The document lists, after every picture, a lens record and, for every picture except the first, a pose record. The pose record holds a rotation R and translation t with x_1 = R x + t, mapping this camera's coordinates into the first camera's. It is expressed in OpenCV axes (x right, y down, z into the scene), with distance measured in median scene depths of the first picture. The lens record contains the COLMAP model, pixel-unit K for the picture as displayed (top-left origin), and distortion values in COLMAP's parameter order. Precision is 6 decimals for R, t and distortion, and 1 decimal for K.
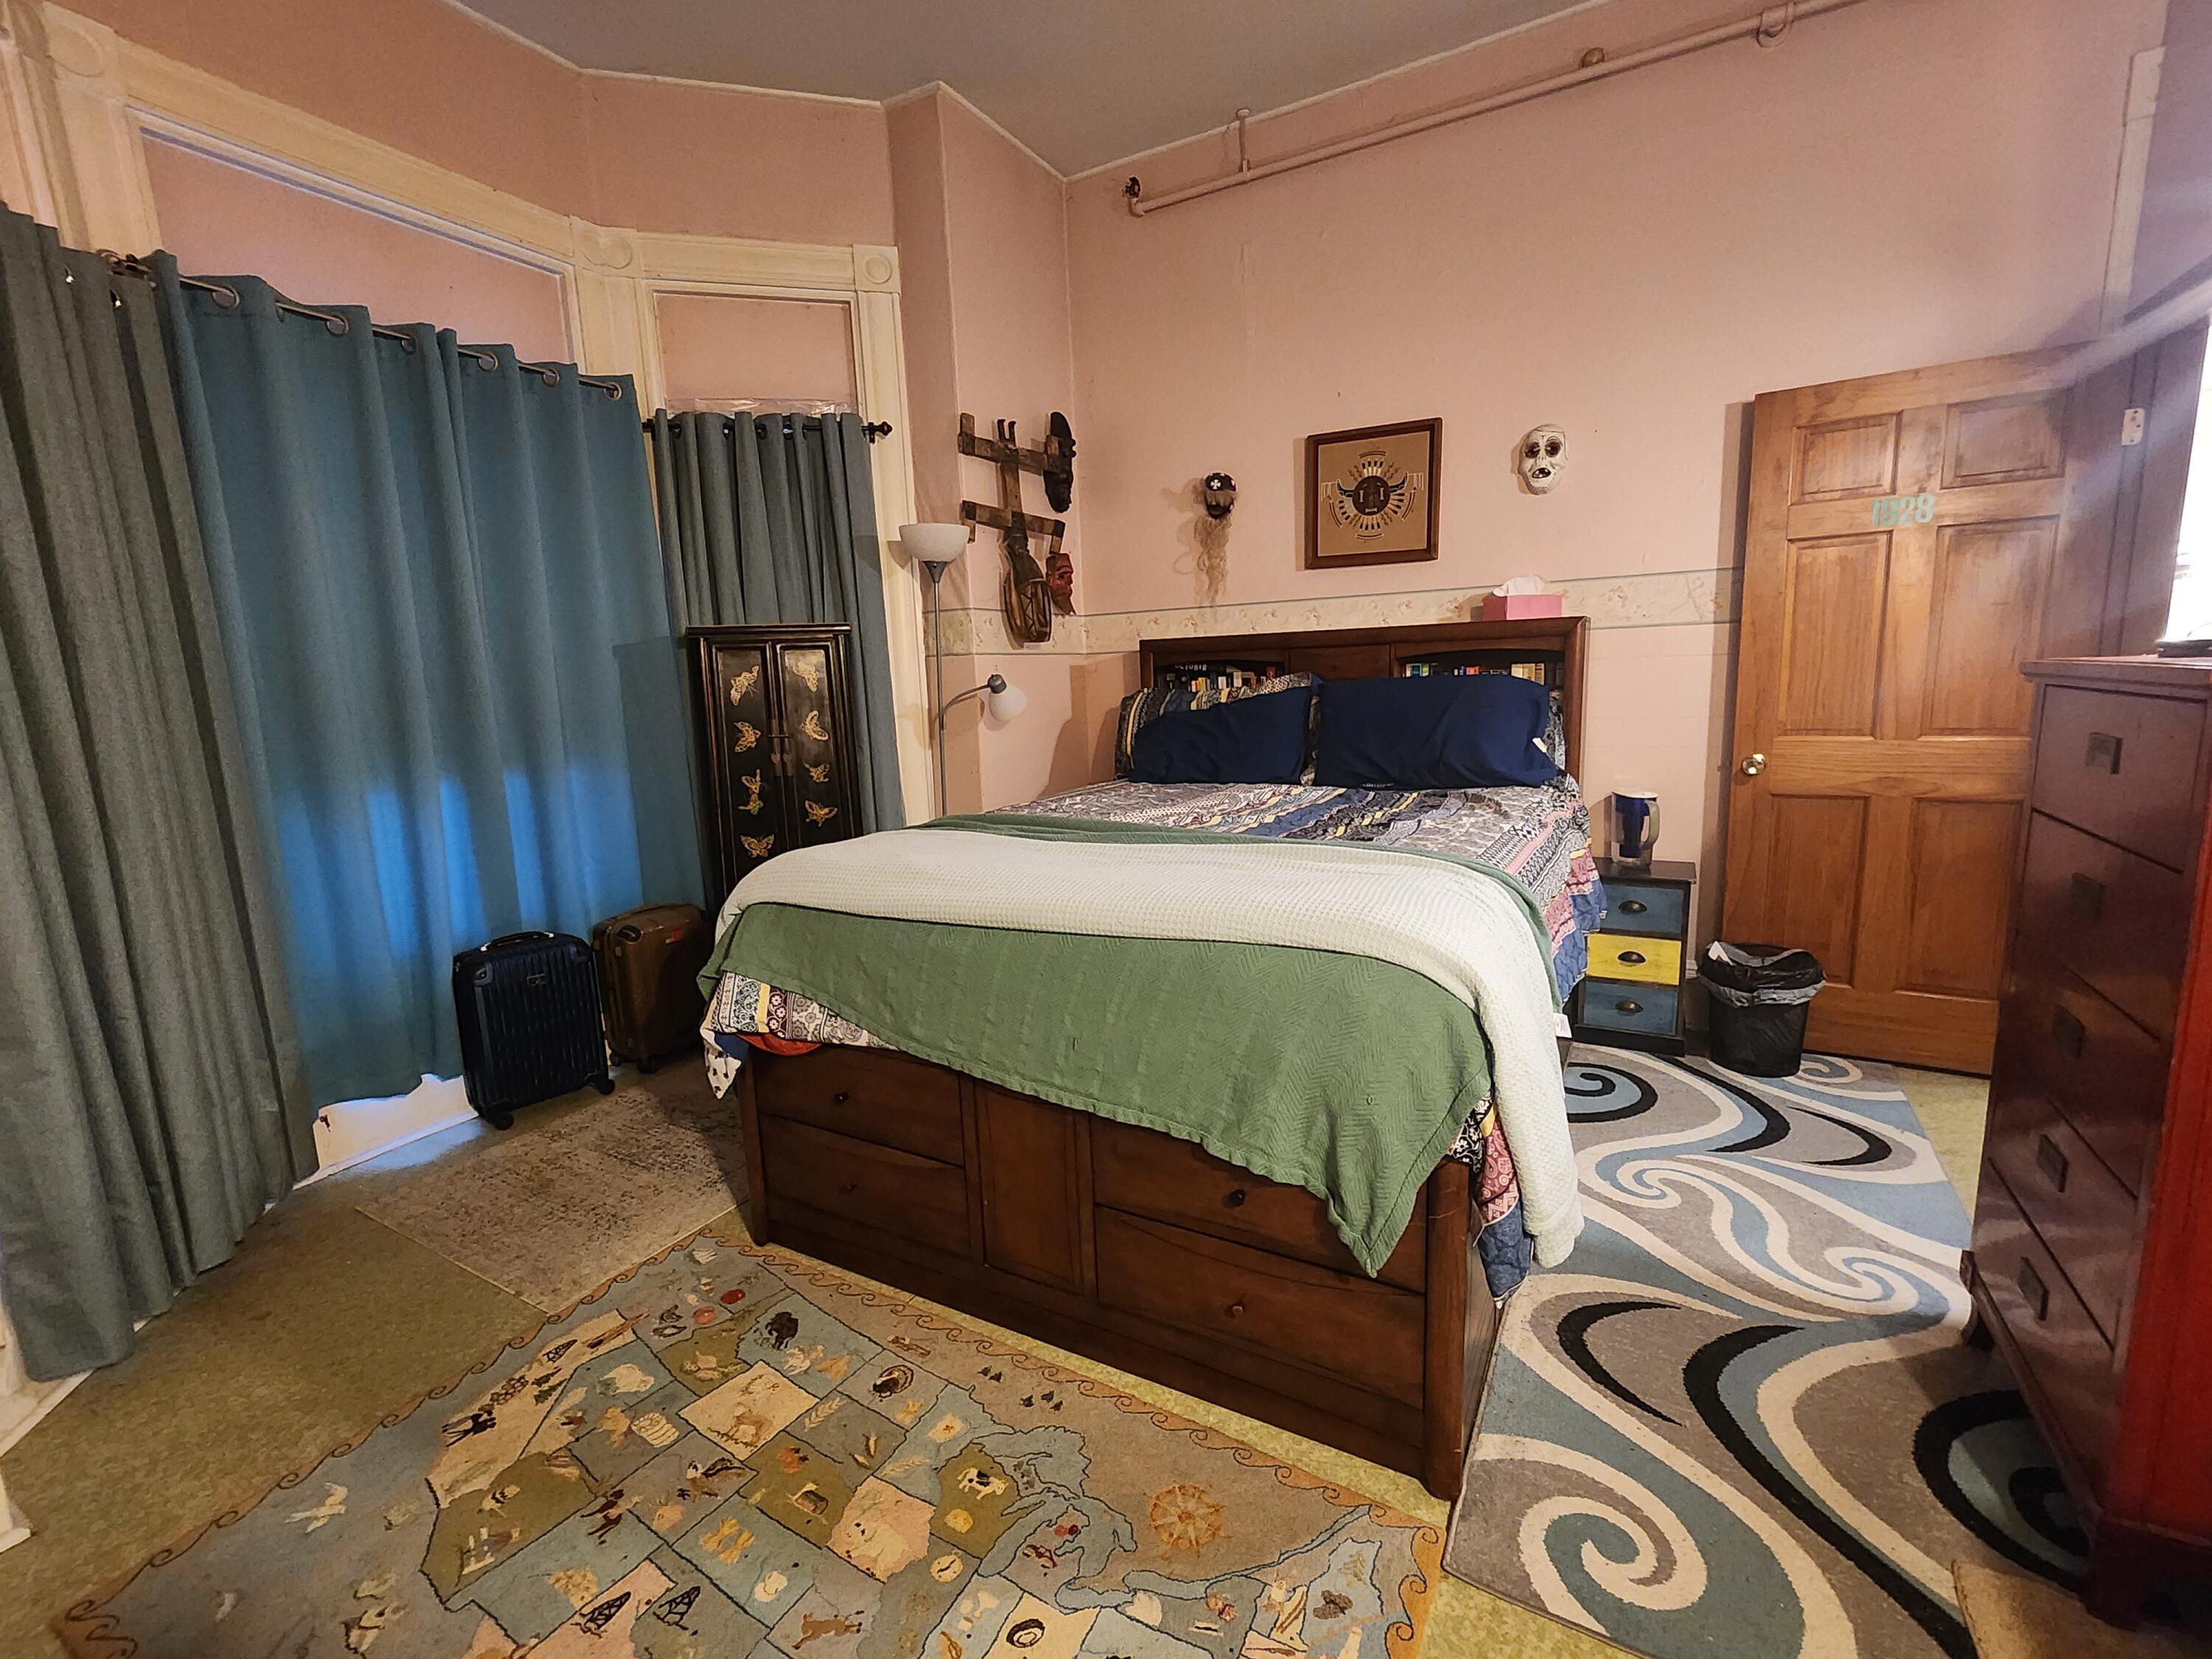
lens RADIAL K [[957.7, 0, 1106.0], [0, 957.7, 829.5], [0, 0, 1]] dist [0.001105, -0.000107]
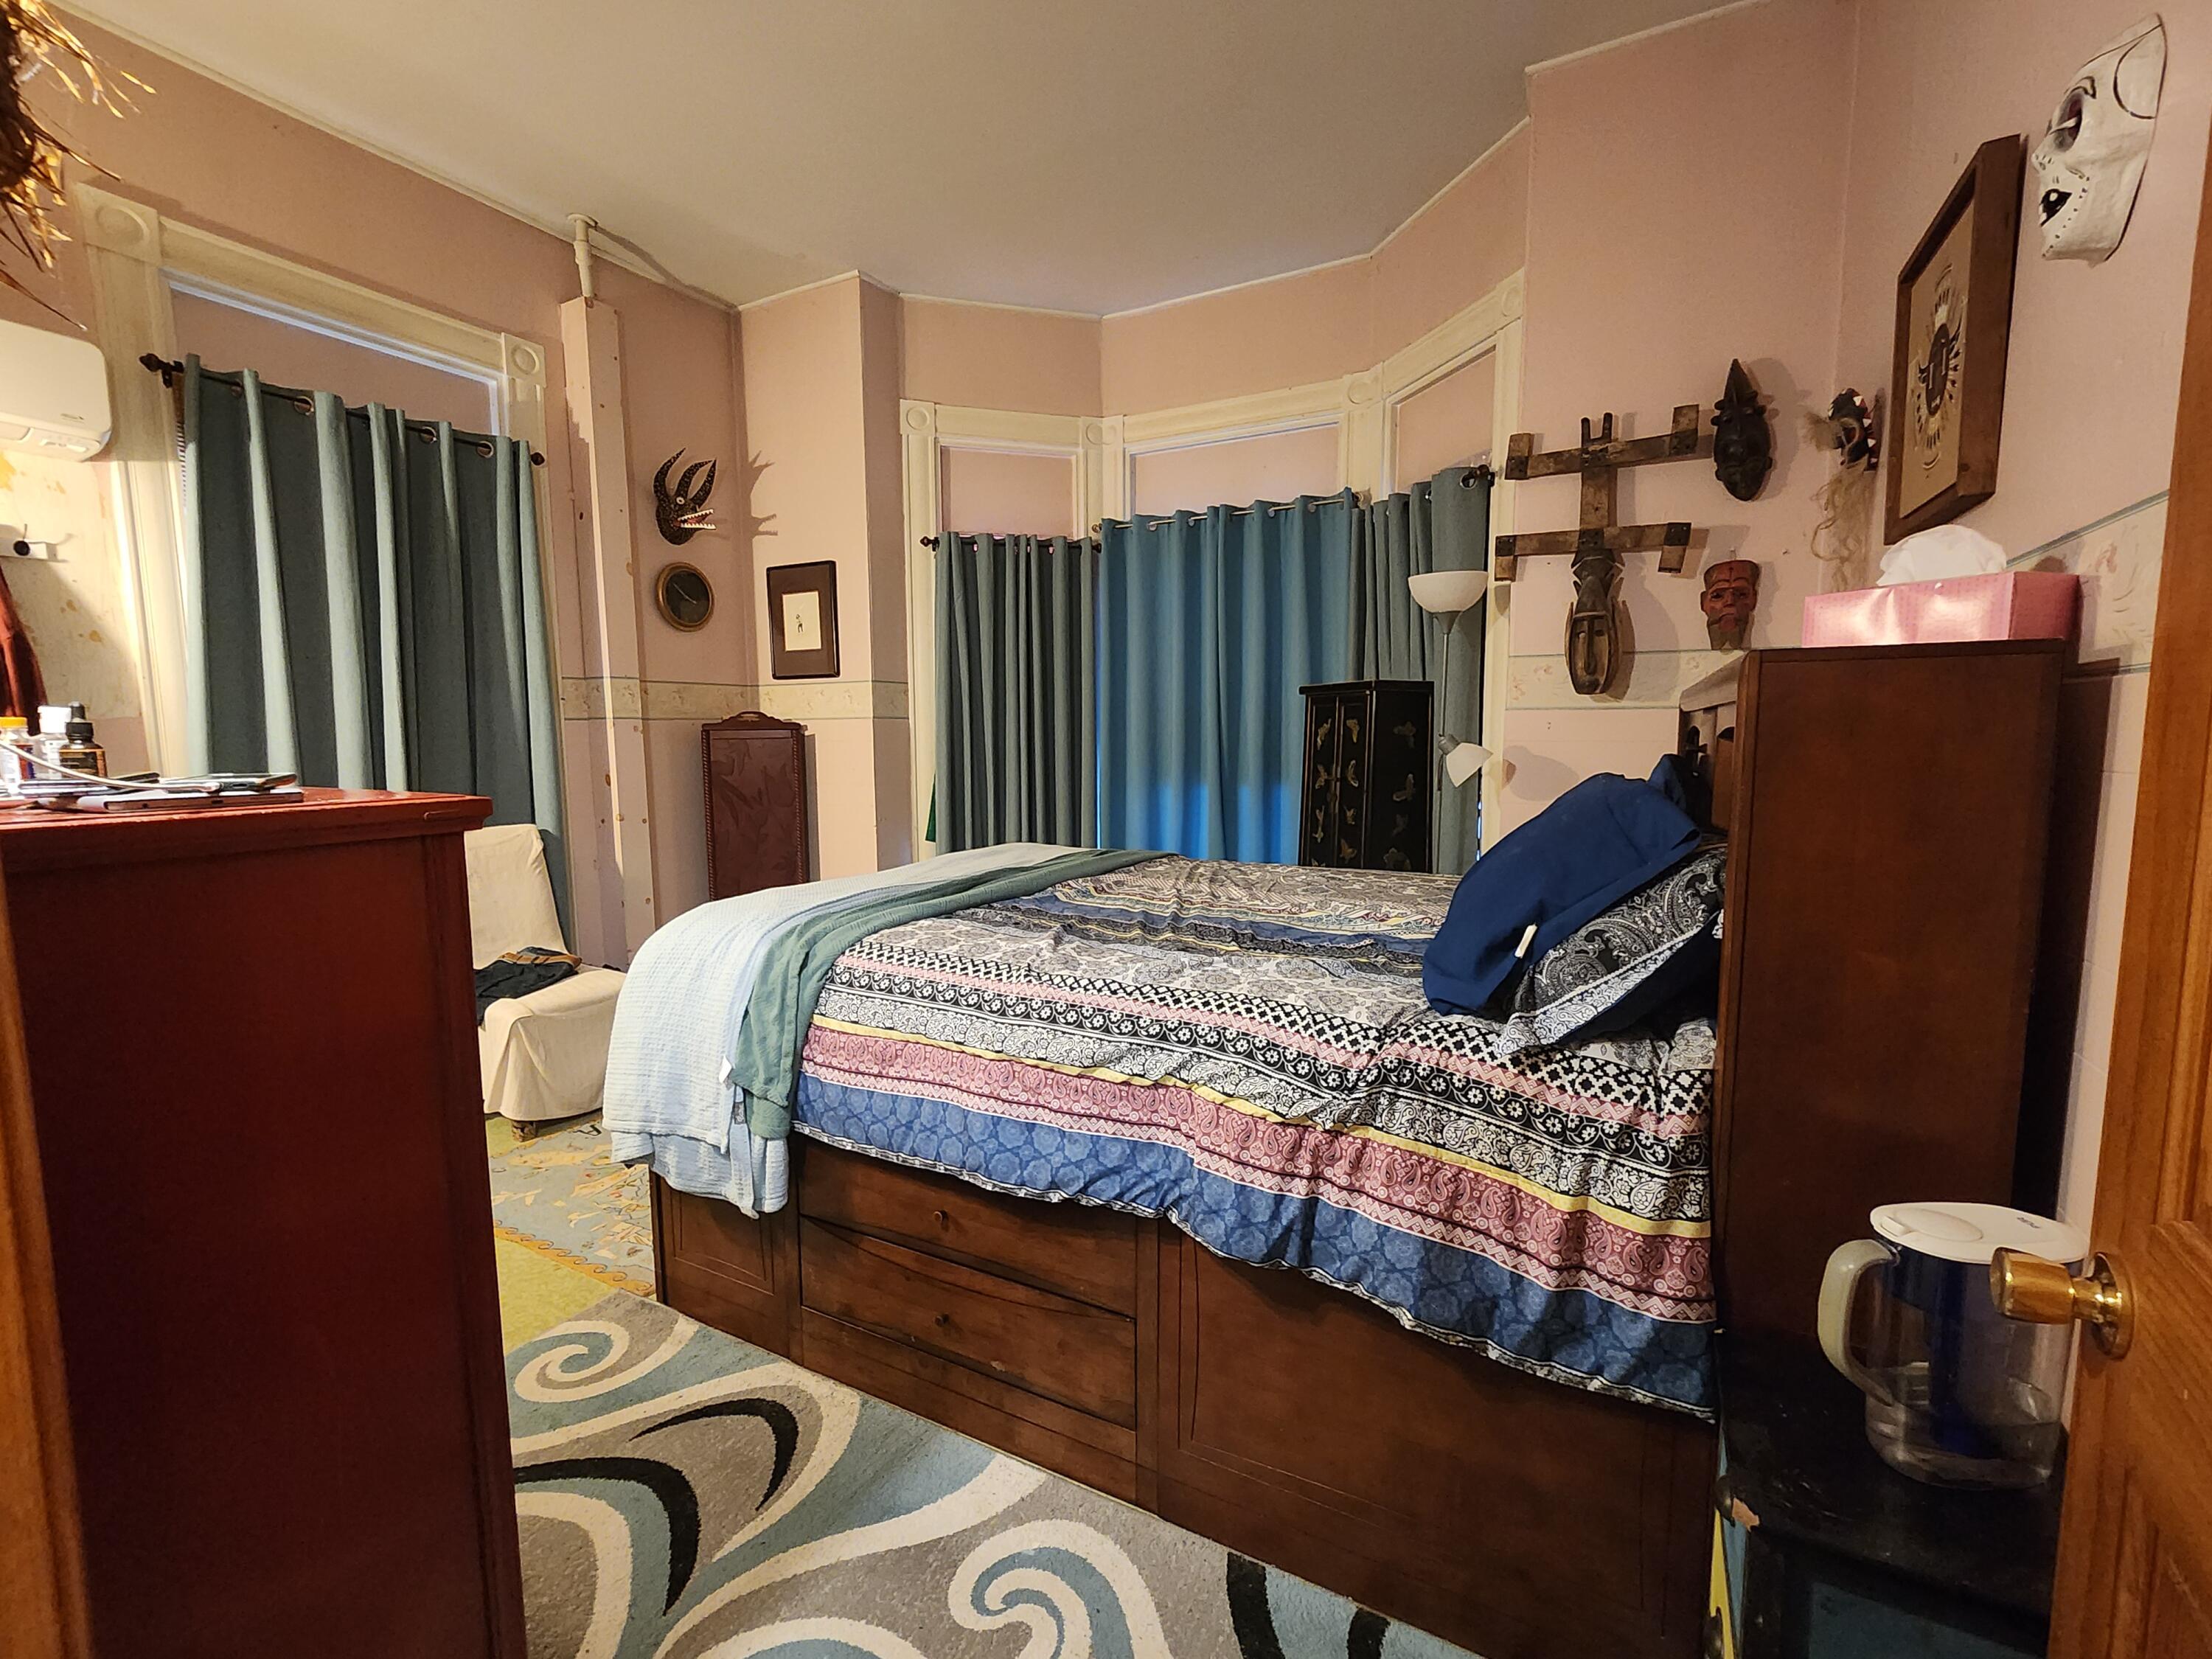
lens RADIAL K [[957.7, 0, 1106.0], [0, 957.7, 829.5], [0, 0, 1]] dist [0.001105, -0.000107]
pose [[0.020505, 0.134807, -0.990660, 1.086198], [-0.157954, 0.978861, 0.129932, -0.198740], [0.987234, 0.153815, 0.041365, 0.937040]]
